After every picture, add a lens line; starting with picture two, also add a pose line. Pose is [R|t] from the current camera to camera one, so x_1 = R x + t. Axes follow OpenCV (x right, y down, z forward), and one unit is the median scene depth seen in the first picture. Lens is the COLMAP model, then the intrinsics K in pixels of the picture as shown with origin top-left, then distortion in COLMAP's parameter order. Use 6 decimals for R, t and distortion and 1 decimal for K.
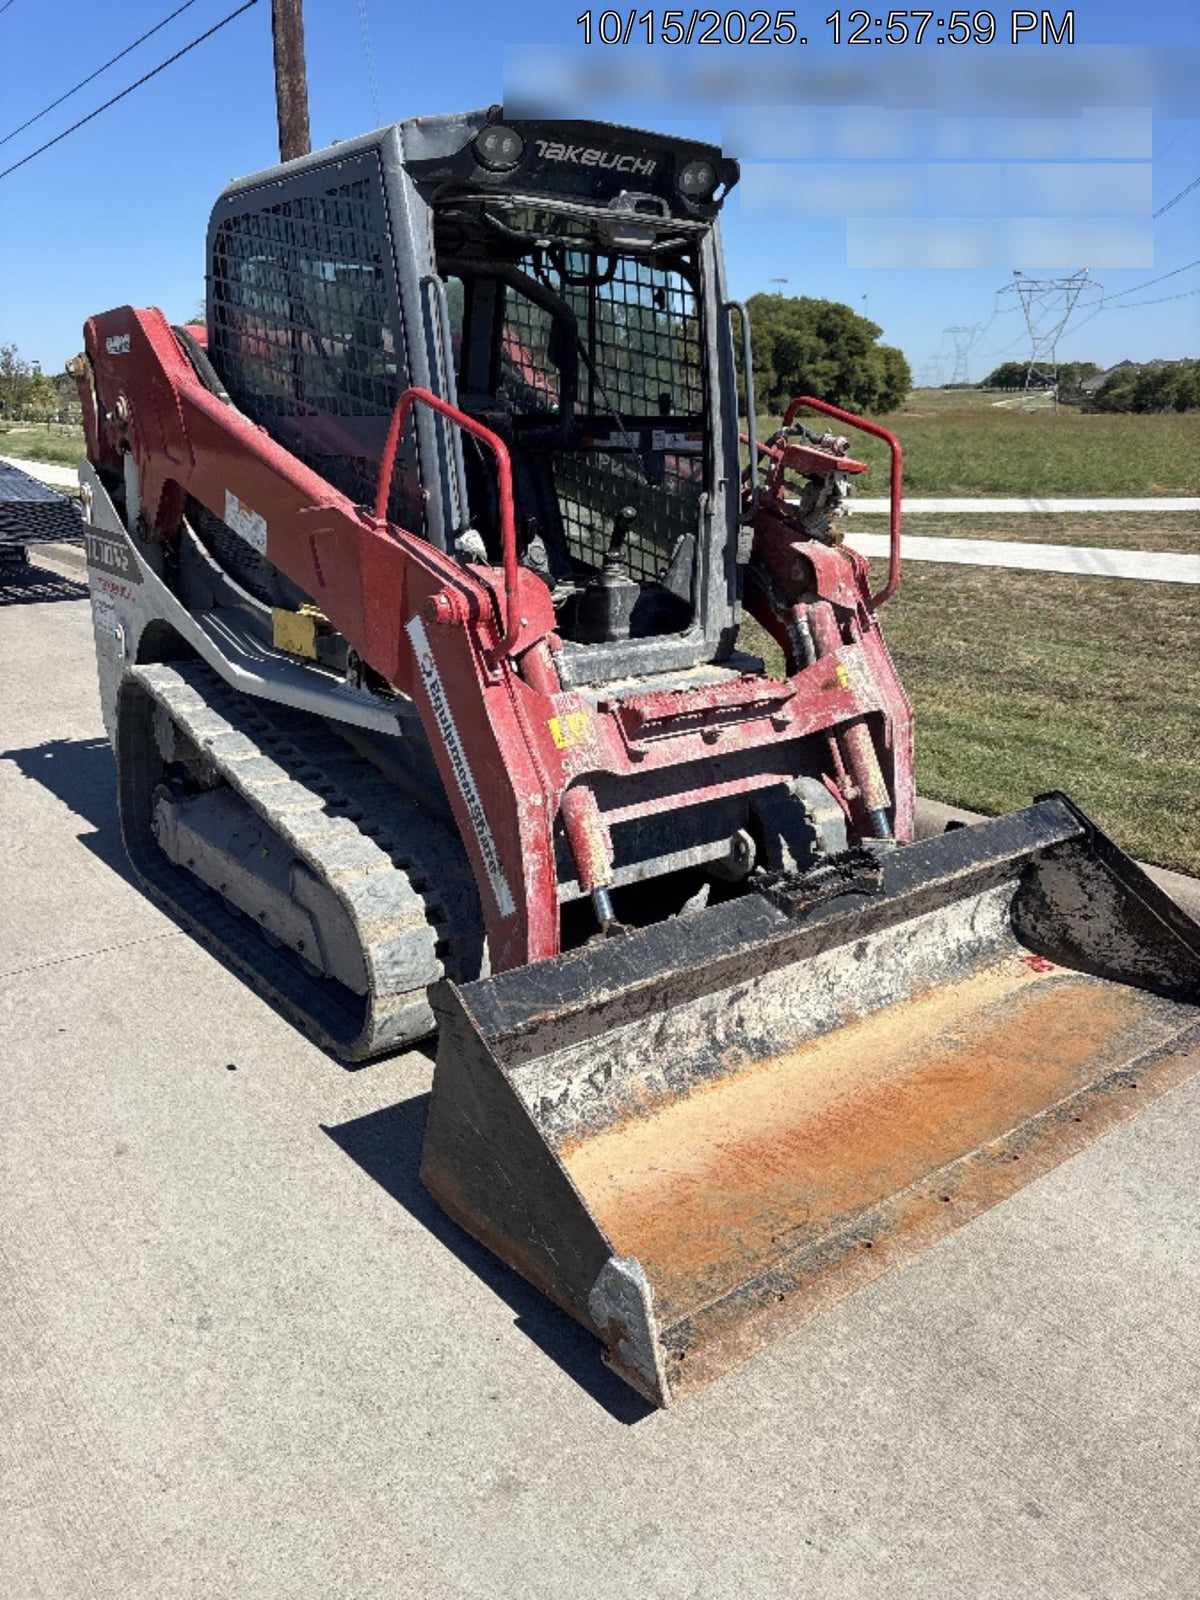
lens RADIAL K [[1206.3, 0, 600.0], [0, 1206.3, 800.0], [0, 0, 1]] dist [0.040032, -0.003895]
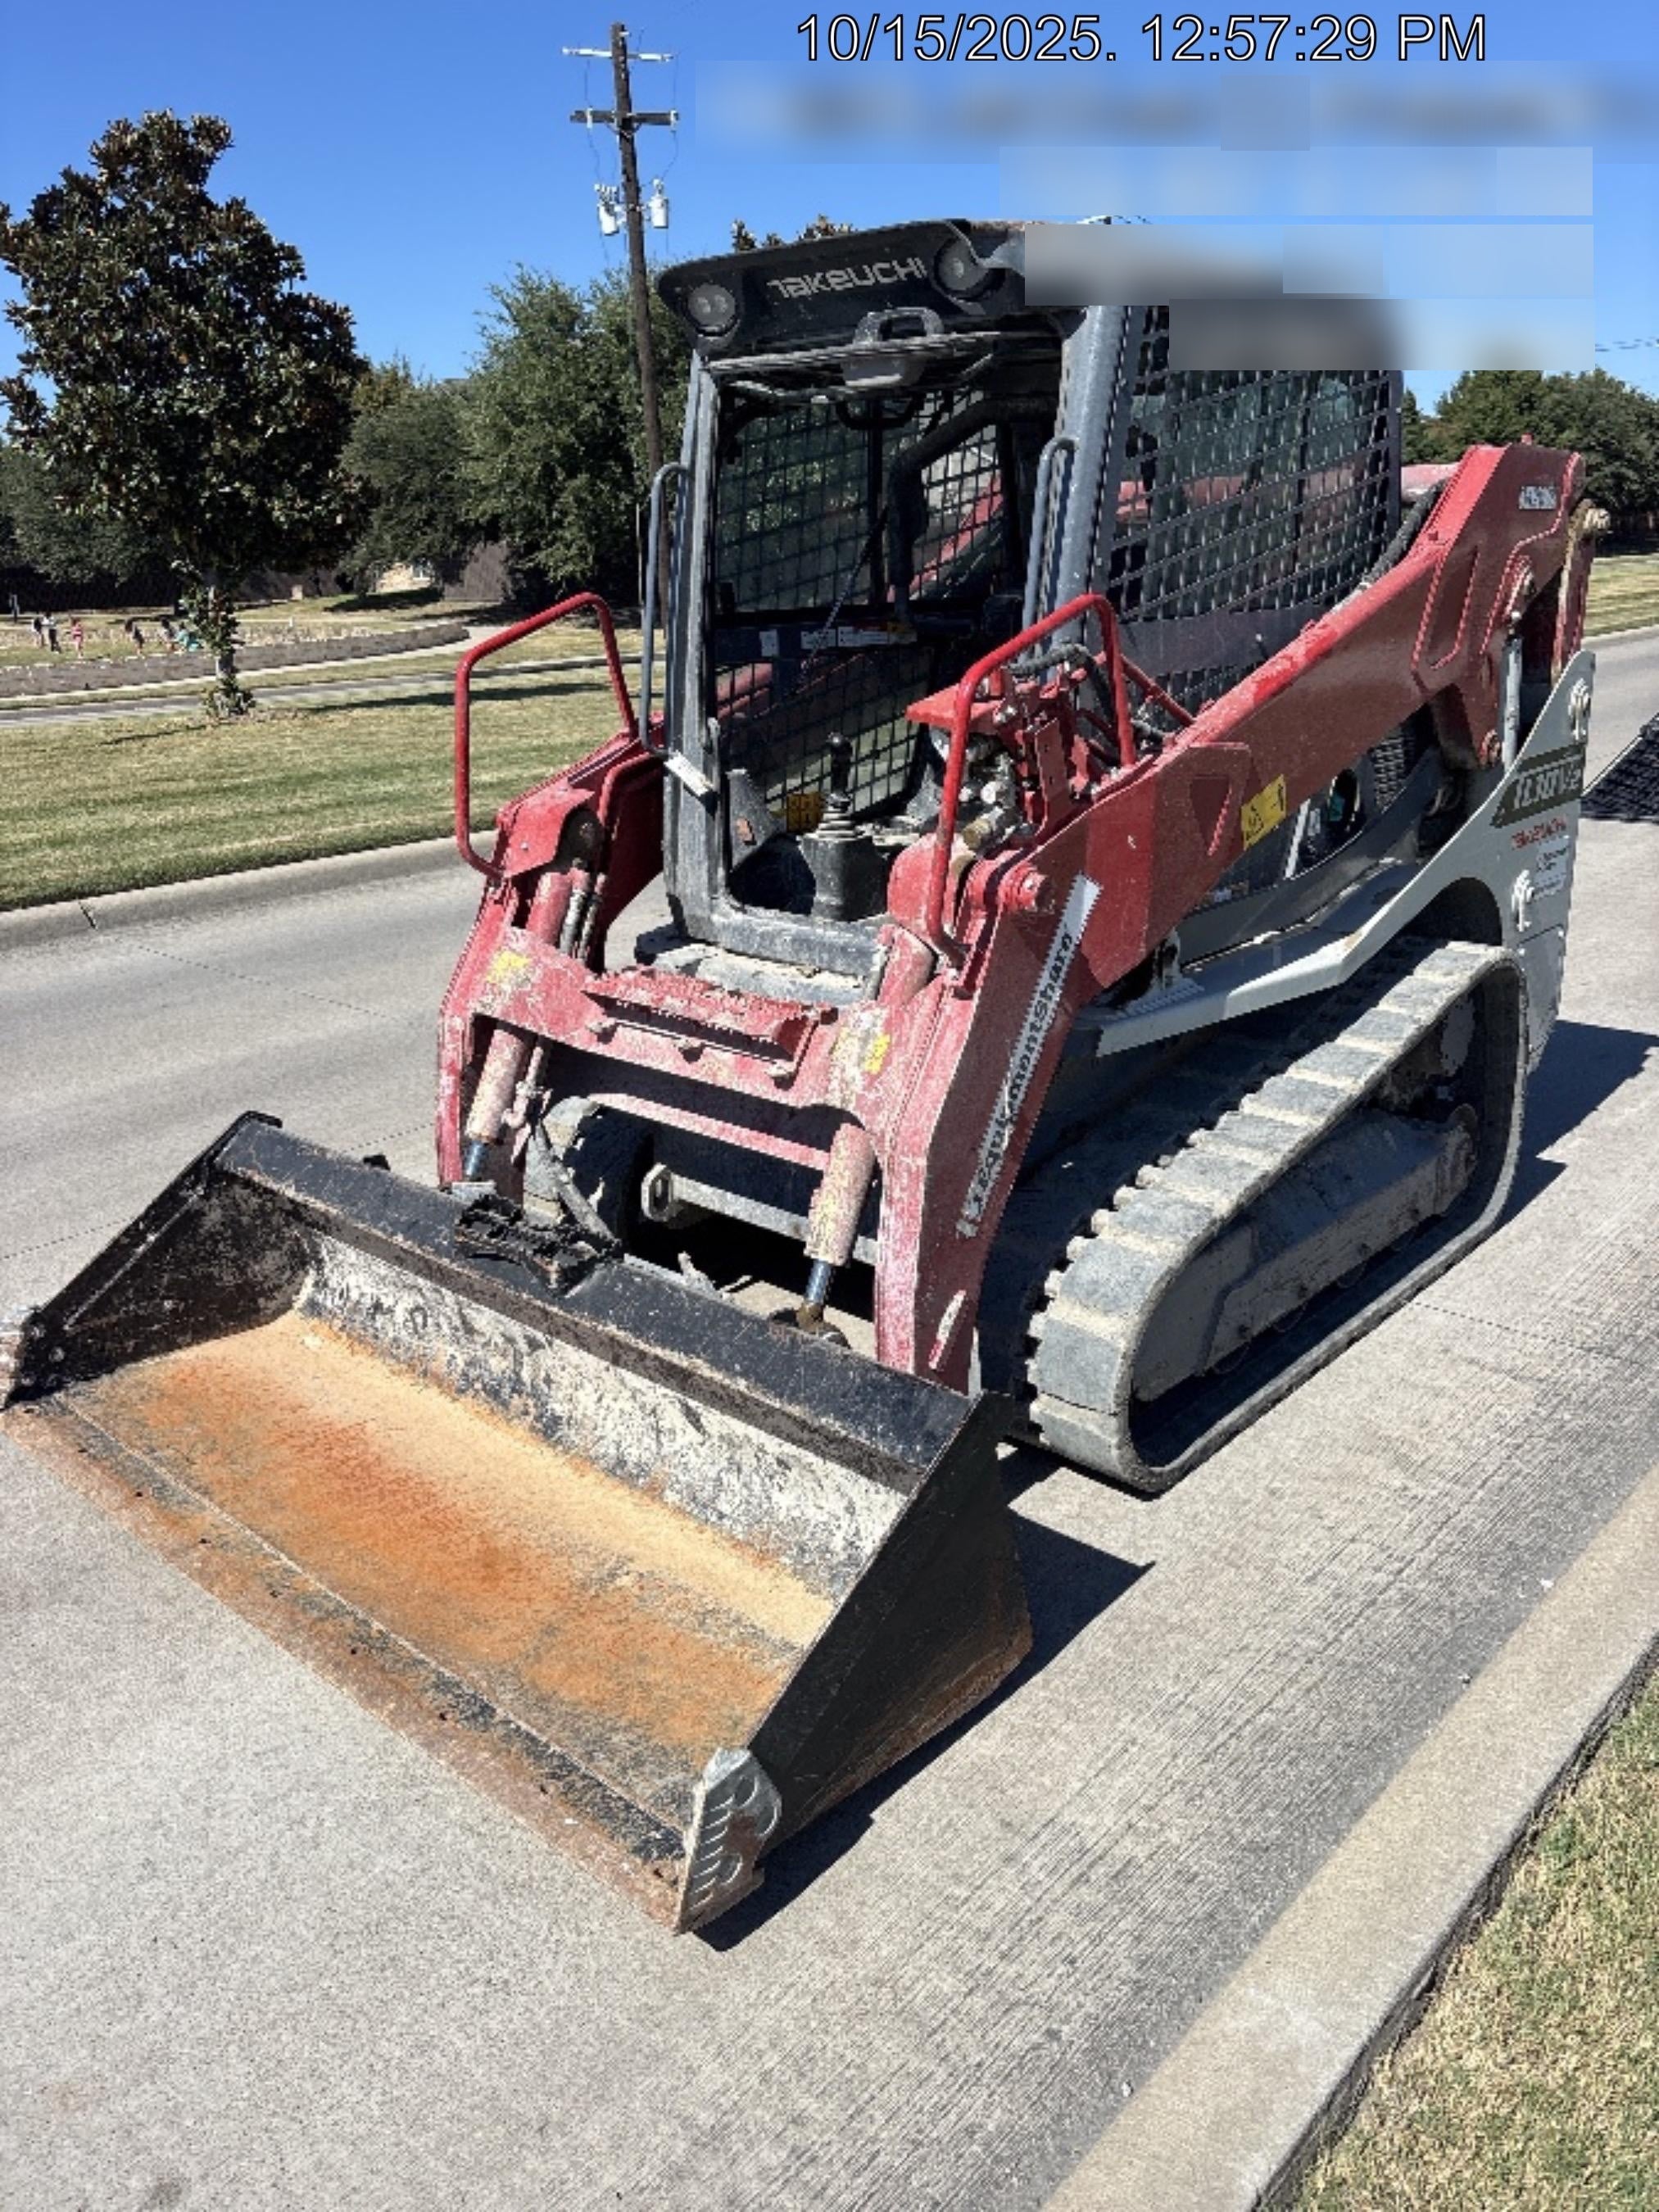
lens RADIAL K [[1669.1, 0, 829.5], [0, 1669.1, 1106.0], [0, 0, 1]] dist [0.057529, 0.000059]
pose [[0.165048, 0.299303, -0.939775, 1.133864], [-0.272027, 0.929698, 0.248318, -0.313962], [0.948030, 0.214660, 0.234864, 0.866372]]
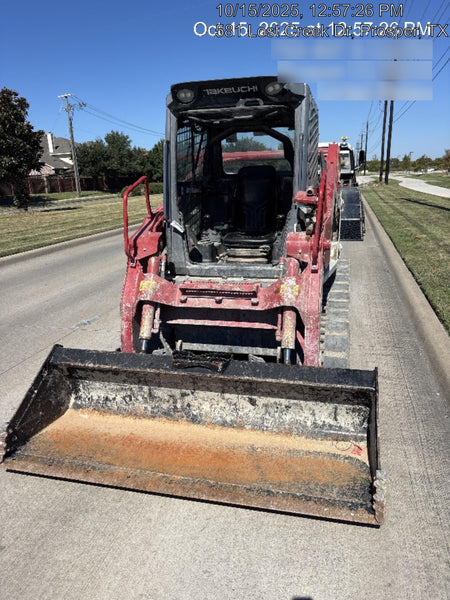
lens RADIAL K [[452.7, 0, 225.0], [0, 452.7, 300.0], [0, 0, 1]] dist [0.057529, 0.000059]
pose [[0.604039, 0.180840, -0.776166, 0.897431], [-0.205967, 0.976251, 0.067167, -0.128182], [0.769879, 0.119293, 0.626941, 0.396261]]
